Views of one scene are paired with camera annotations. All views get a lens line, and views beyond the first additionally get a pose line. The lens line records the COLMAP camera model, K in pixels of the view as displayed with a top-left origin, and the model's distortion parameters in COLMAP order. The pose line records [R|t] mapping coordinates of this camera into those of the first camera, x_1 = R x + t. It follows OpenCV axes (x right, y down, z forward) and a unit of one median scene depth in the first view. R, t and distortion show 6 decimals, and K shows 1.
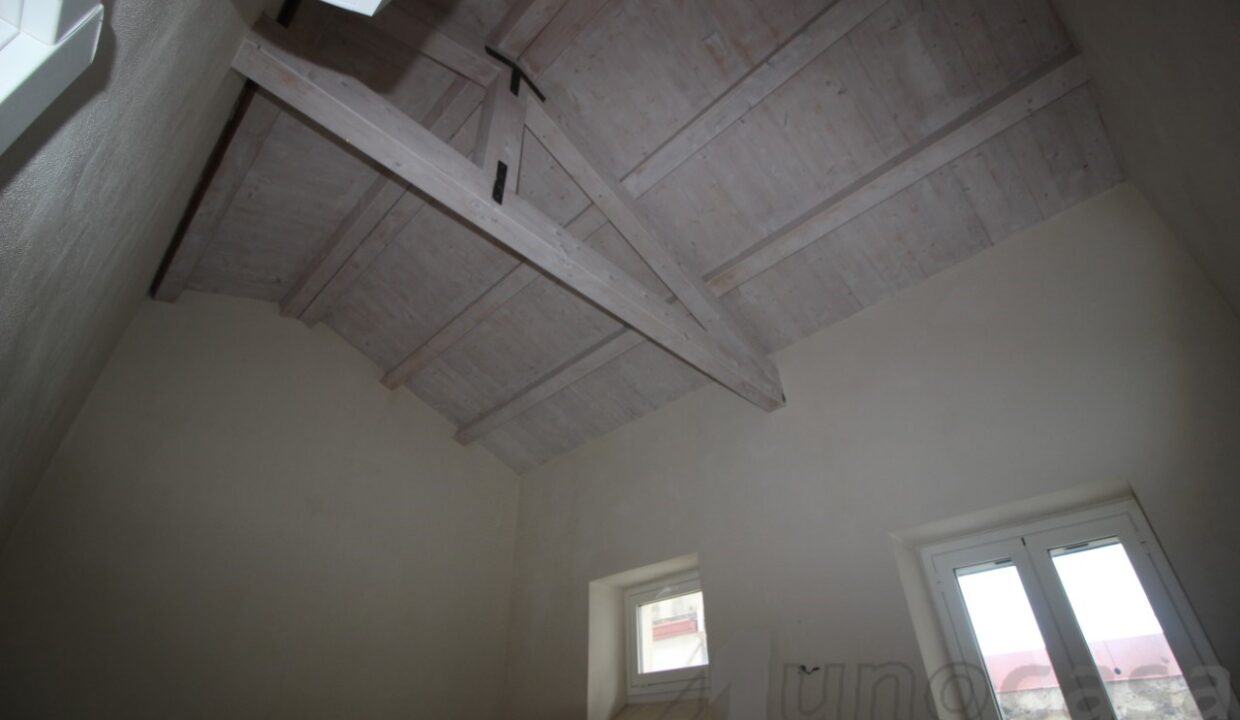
lens RADIAL K [[575.0, 0, 620.0], [0, 575.0, 360.0], [0, 0, 1]] dist [0.002340, -0.015597]
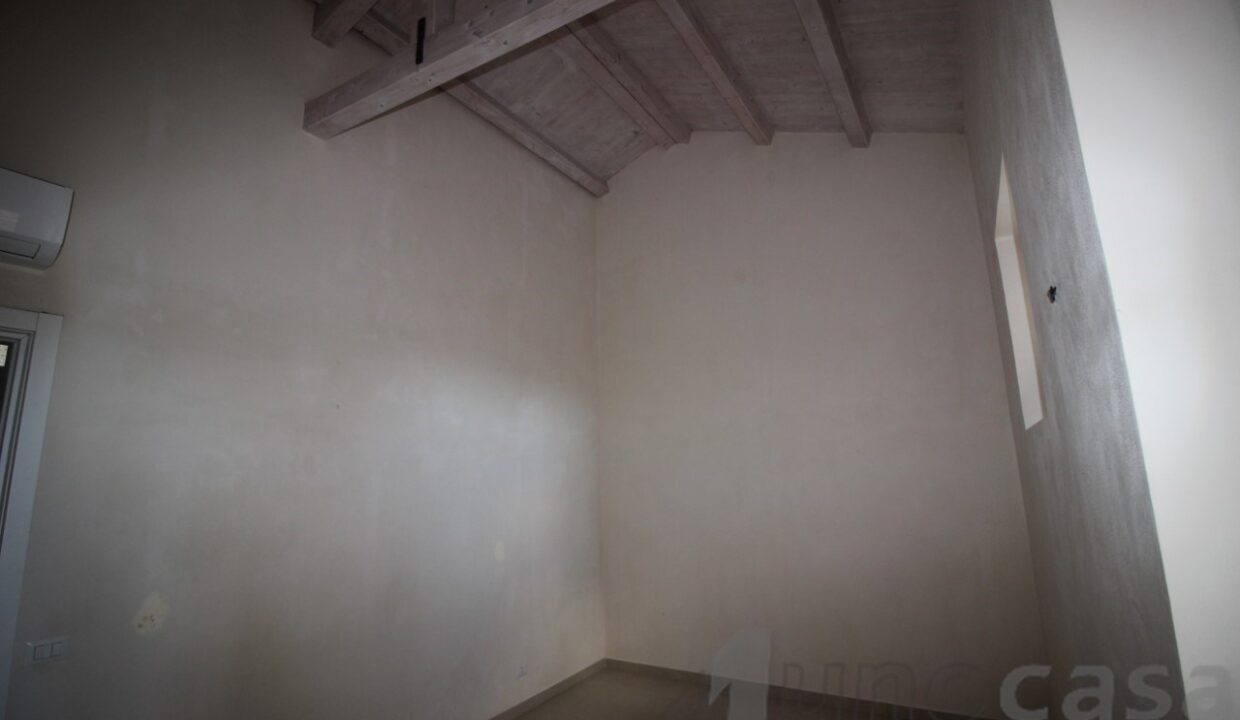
lens RADIAL K [[575.0, 0, 620.0], [0, 575.0, 360.0], [0, 0, 1]] dist [0.002340, -0.015597]
pose [[0.240259, -0.172672, -0.955228, 0.523850], [0.565100, 0.824993, -0.006996, 0.271305], [0.789264, -0.538118, 0.295790, 0.376244]]
